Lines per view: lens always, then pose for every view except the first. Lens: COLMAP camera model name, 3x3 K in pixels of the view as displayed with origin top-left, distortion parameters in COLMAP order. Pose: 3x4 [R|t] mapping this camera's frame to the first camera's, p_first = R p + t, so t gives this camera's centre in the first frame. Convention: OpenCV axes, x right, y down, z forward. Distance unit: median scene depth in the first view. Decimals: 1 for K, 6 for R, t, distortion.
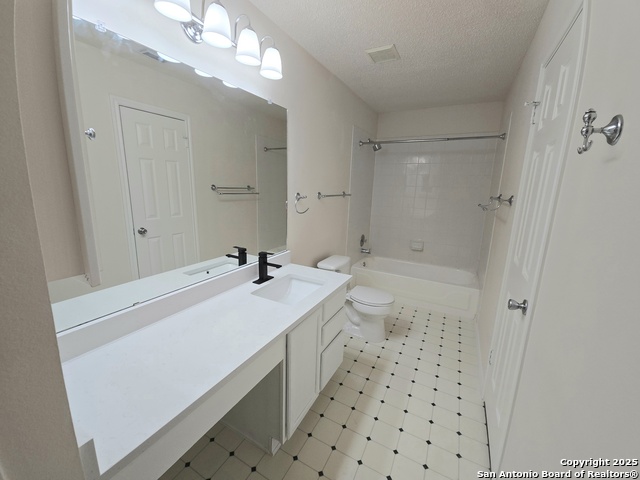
lens RADIAL K [[263.9, 0, 320.0], [0, 263.9, 240.0], [0, 0, 1]] dist [0.001030, -0.000071]
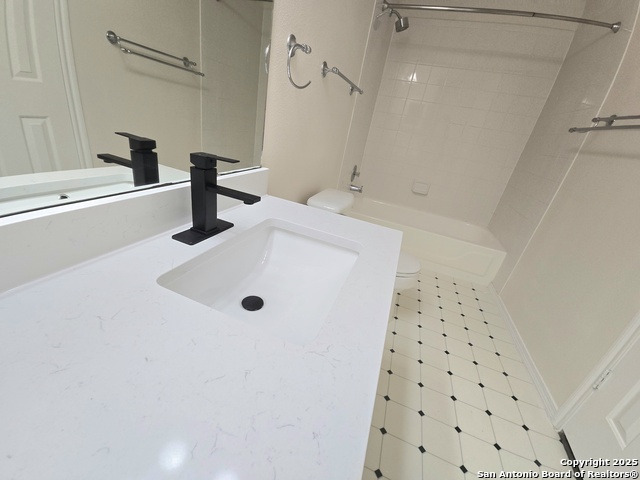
lens RADIAL K [[263.9, 0, 320.0], [0, 263.9, 240.0], [0, 0, 1]] dist [0.001030, -0.000071]
pose [[0.981428, 0.062218, 0.181462, -0.108246], [-0.102653, 0.969445, 0.222799, 0.056004], [-0.162055, -0.237289, 0.957827, 0.545746]]
